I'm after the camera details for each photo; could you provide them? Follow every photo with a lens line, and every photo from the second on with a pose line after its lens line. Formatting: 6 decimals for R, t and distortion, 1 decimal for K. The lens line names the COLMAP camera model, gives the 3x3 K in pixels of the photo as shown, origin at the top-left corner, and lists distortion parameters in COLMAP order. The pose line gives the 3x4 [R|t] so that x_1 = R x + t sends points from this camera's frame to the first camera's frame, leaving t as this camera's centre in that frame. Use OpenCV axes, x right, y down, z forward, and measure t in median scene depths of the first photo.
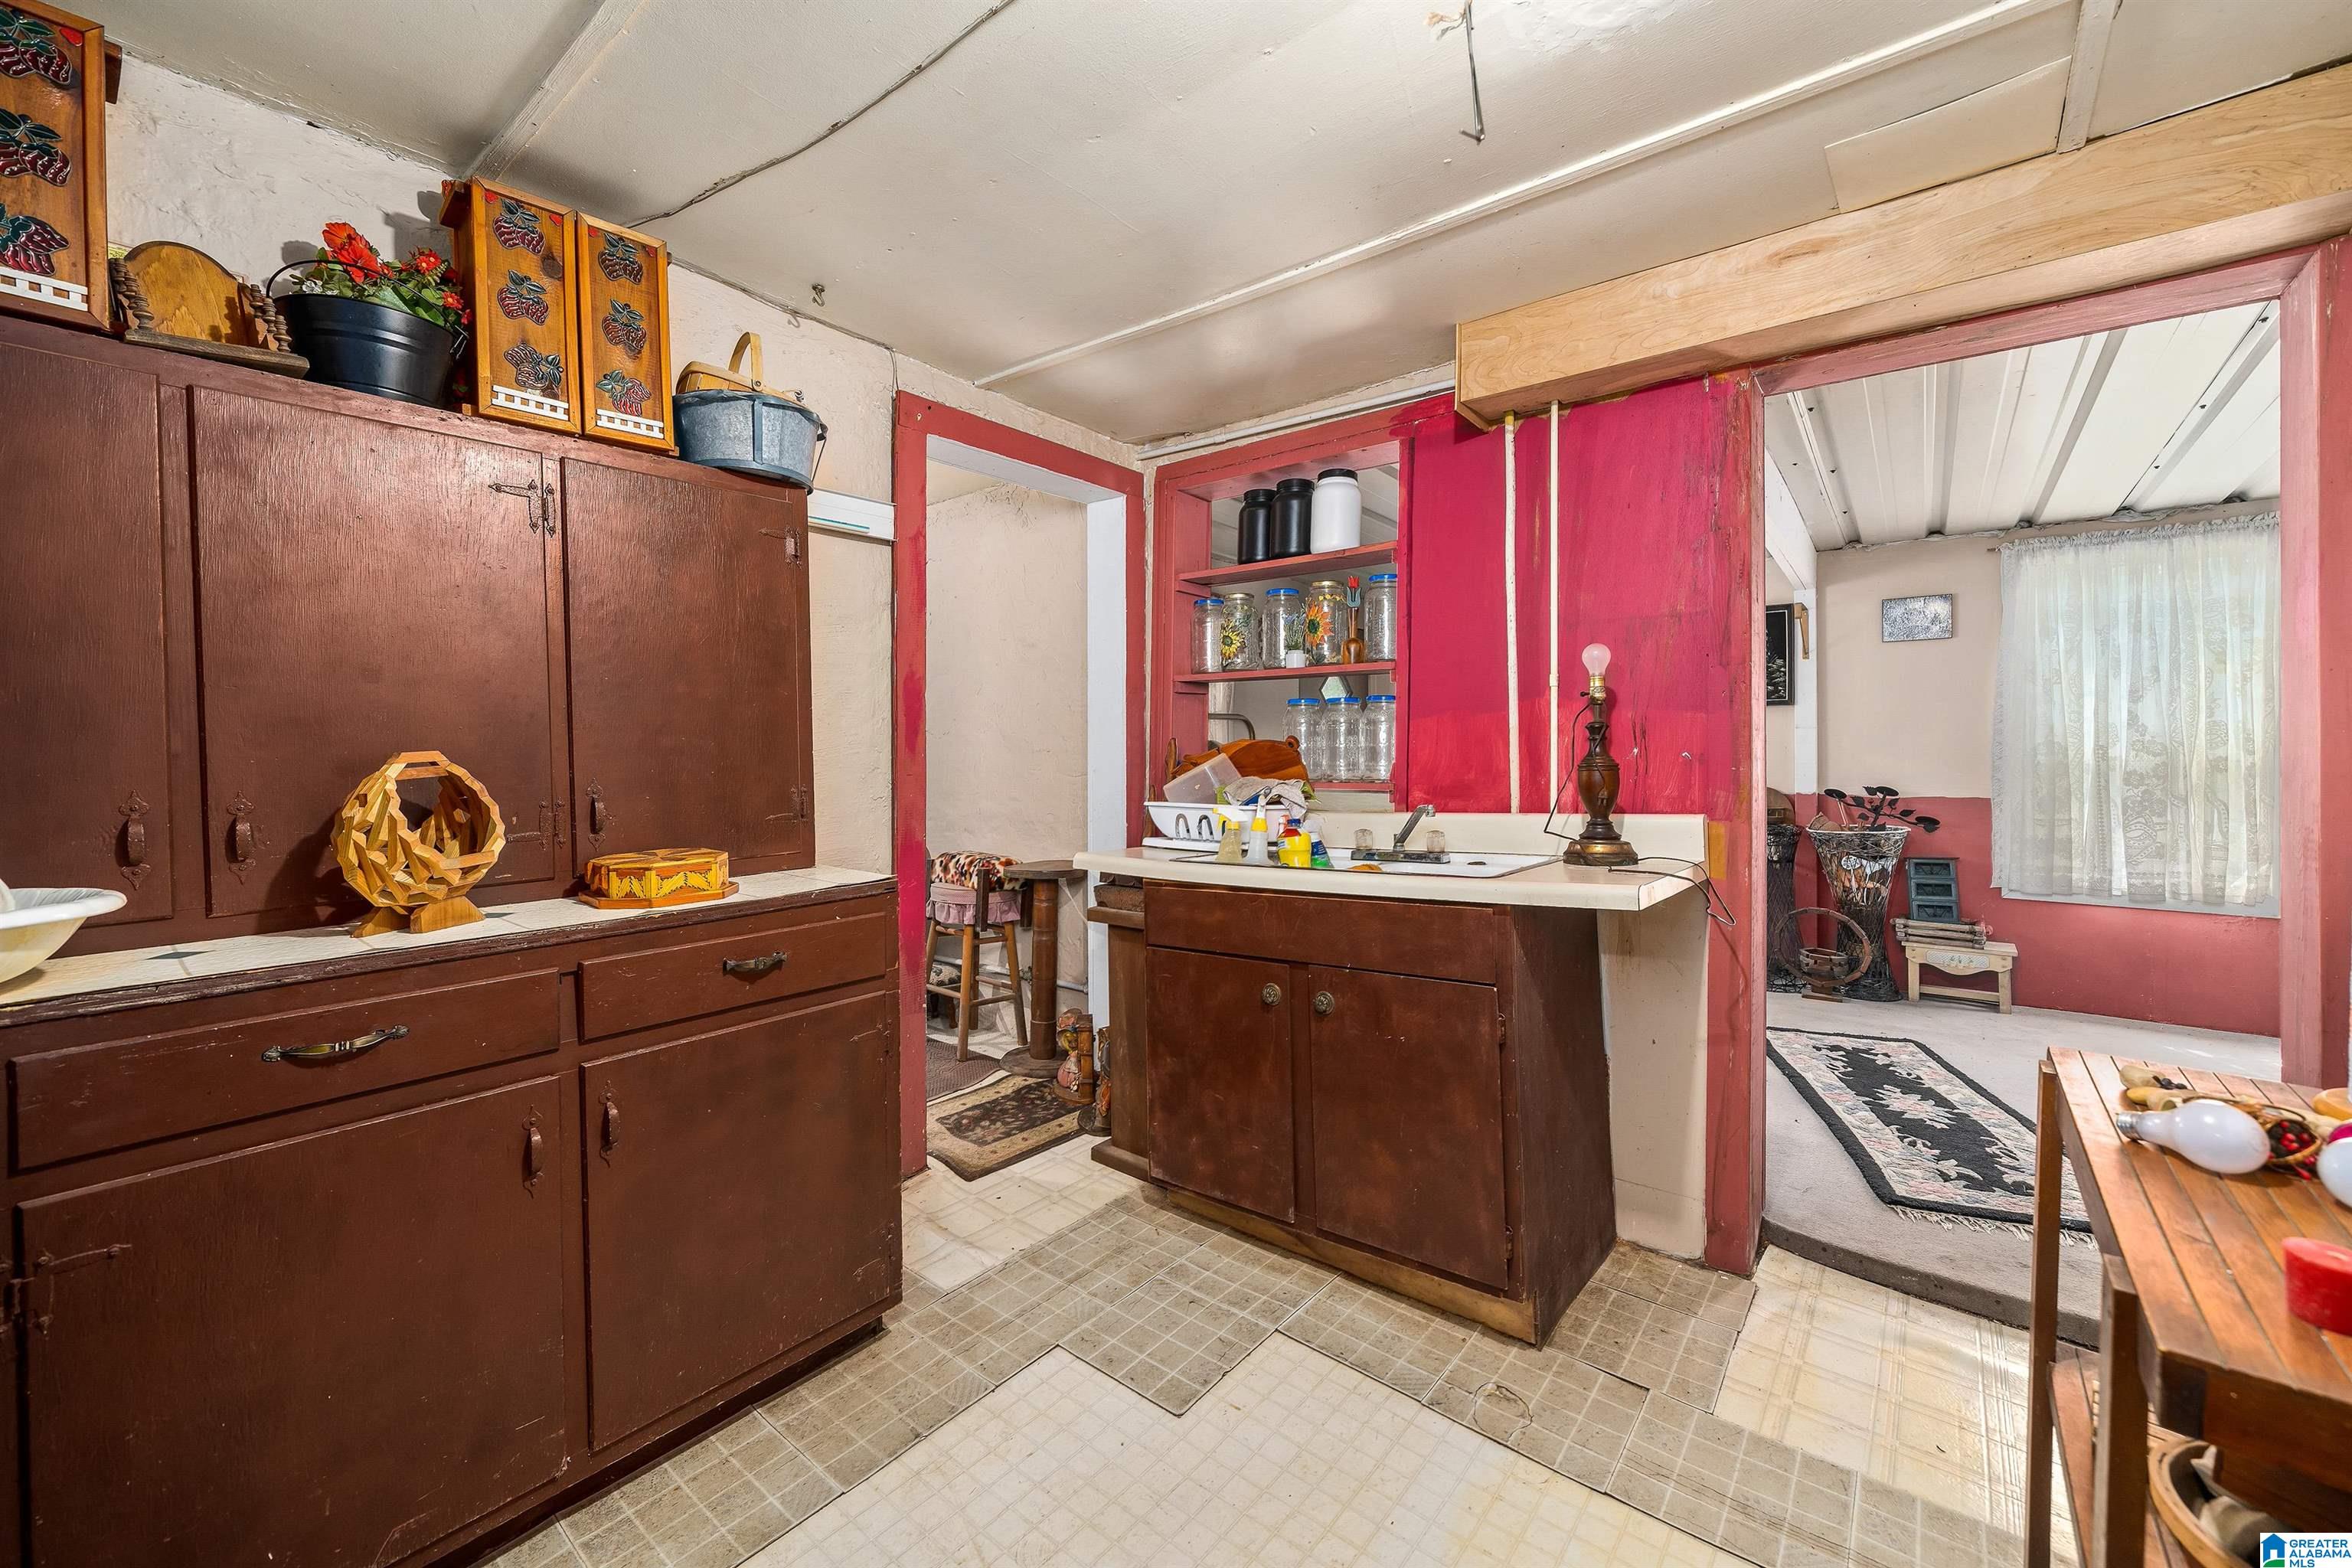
lens RADIAL K [[946.1, 0, 1167.2], [0, 946.1, 760.1], [0, 0, 1]] dist [-0.003461, -0.000209]
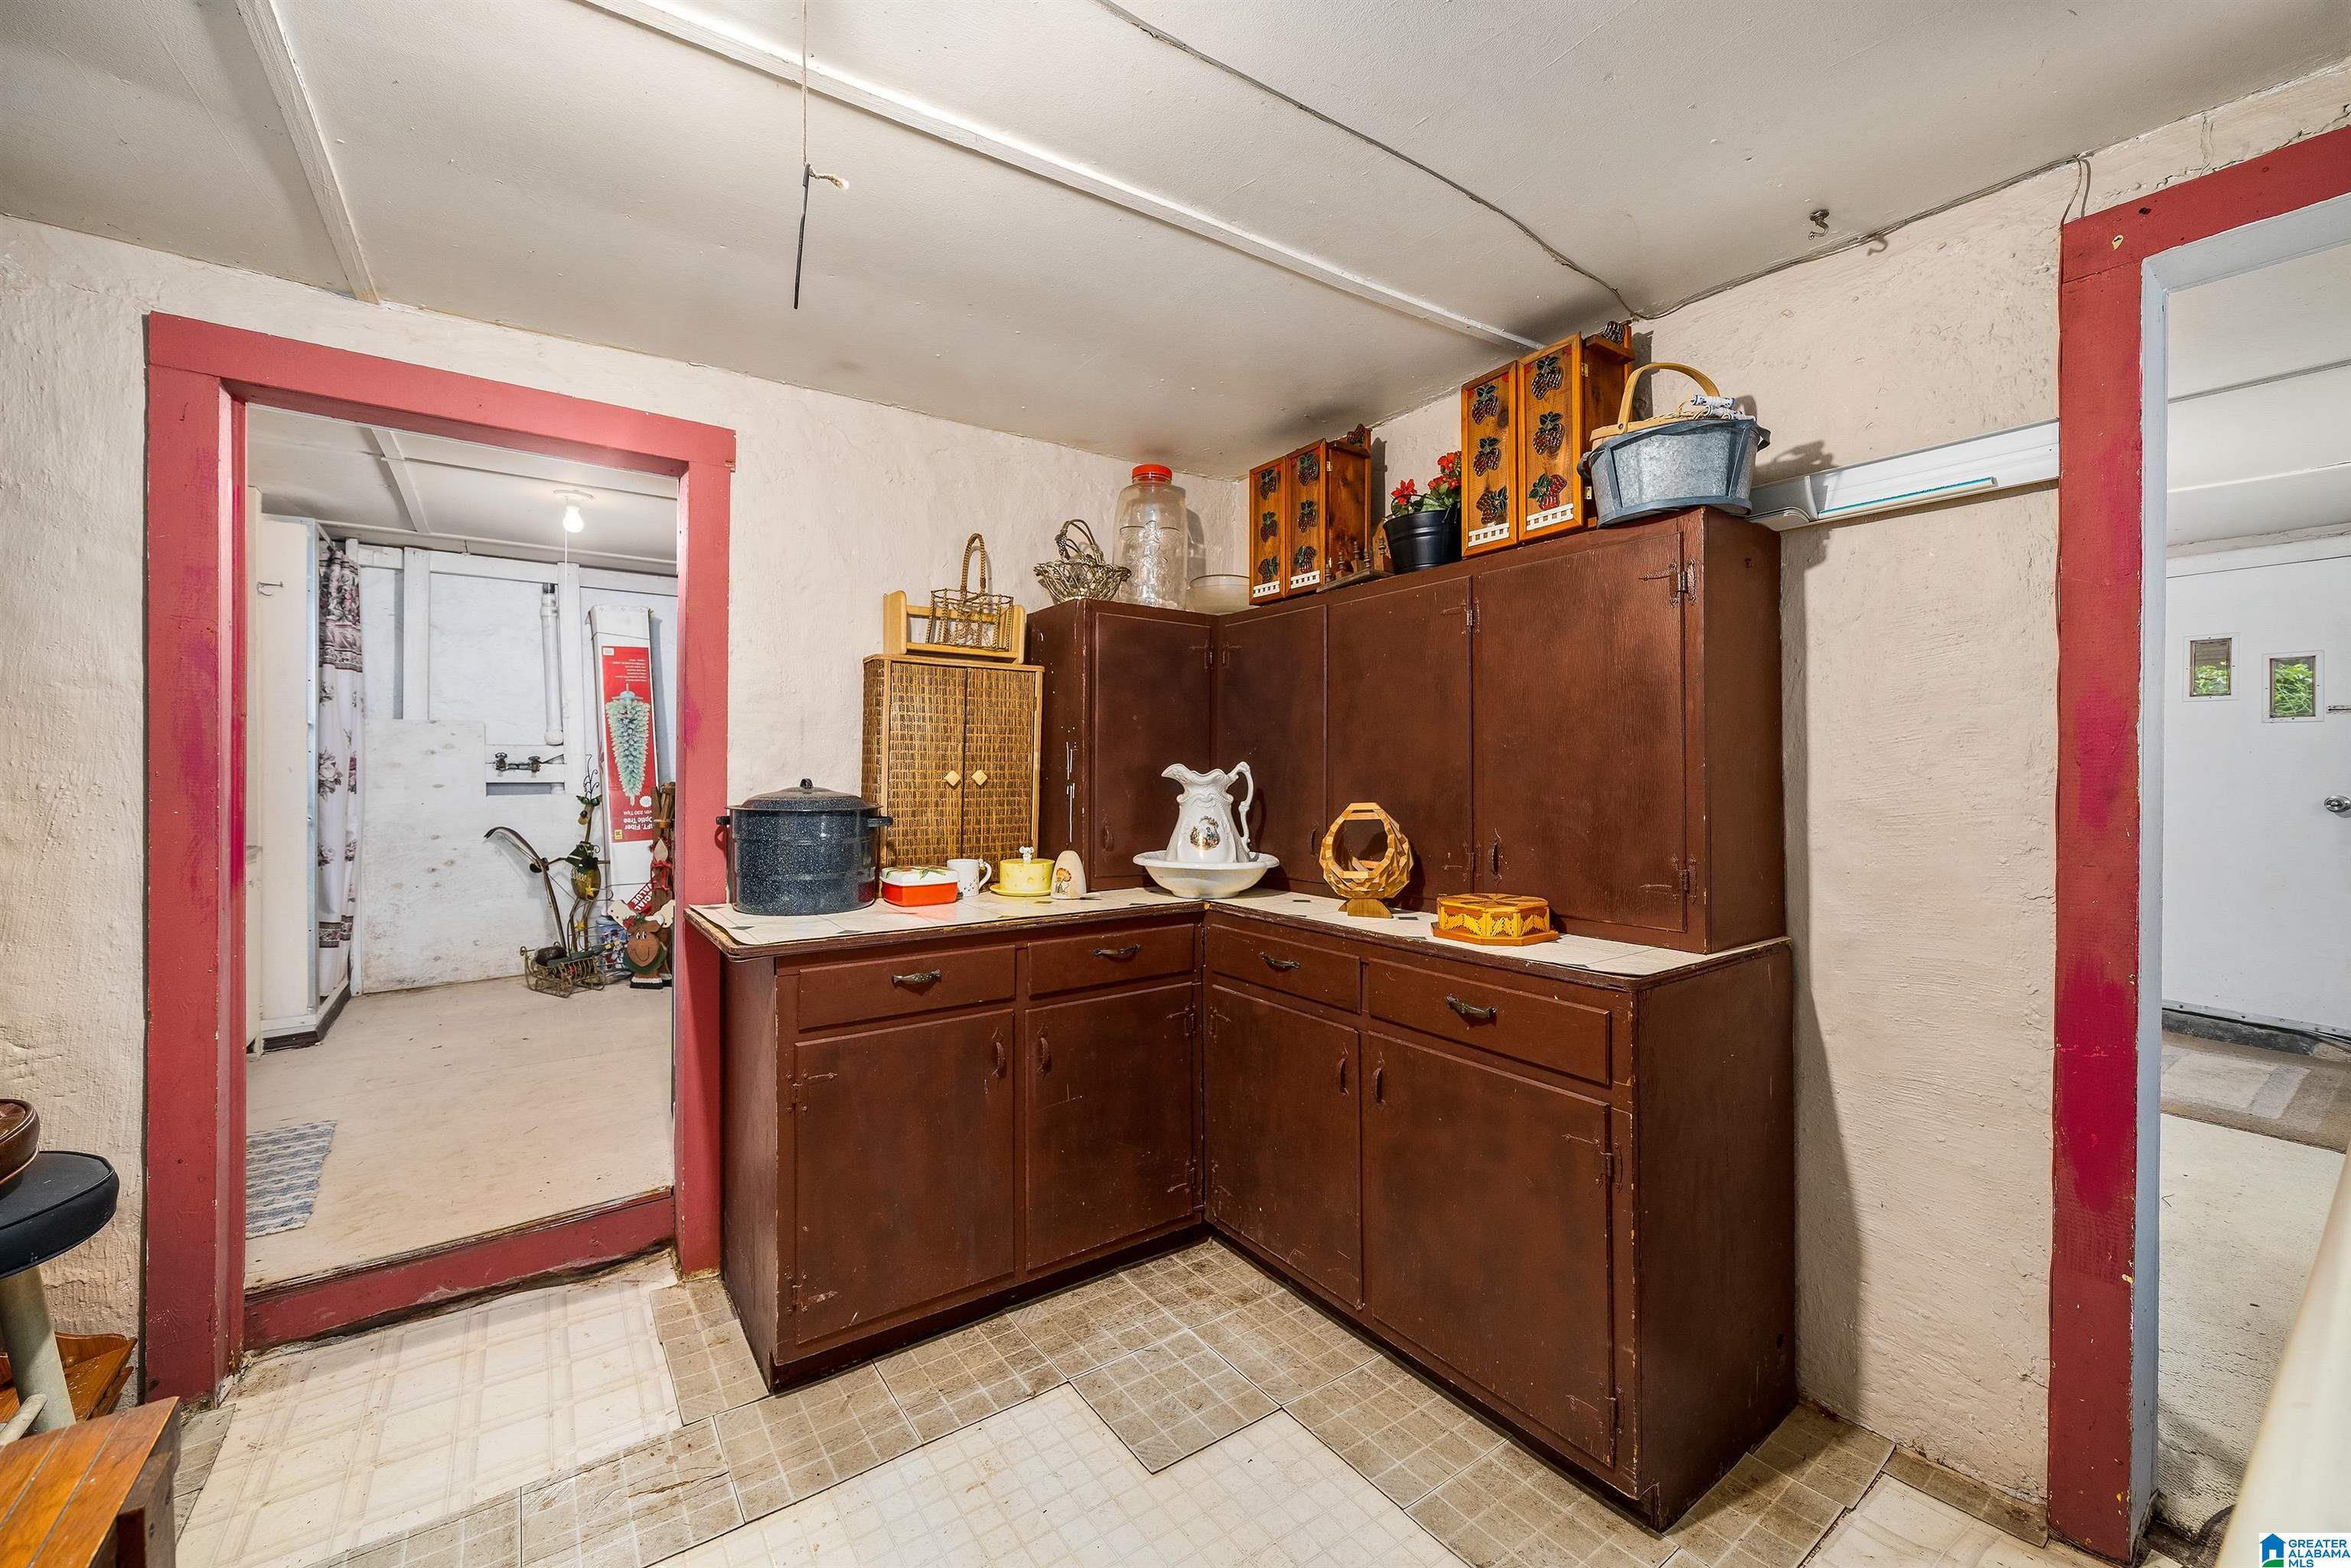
lens RADIAL K [[945.7, 0, 1171.5], [0, 945.7, 776.9], [0, 0, 1]] dist [-0.003461, -0.000209]
pose [[-0.276909, 0.013346, -0.960803, 0.682753], [-0.015056, 0.999721, 0.018225, -0.063813], [0.960778, 0.019513, -0.276631, 0.939116]]
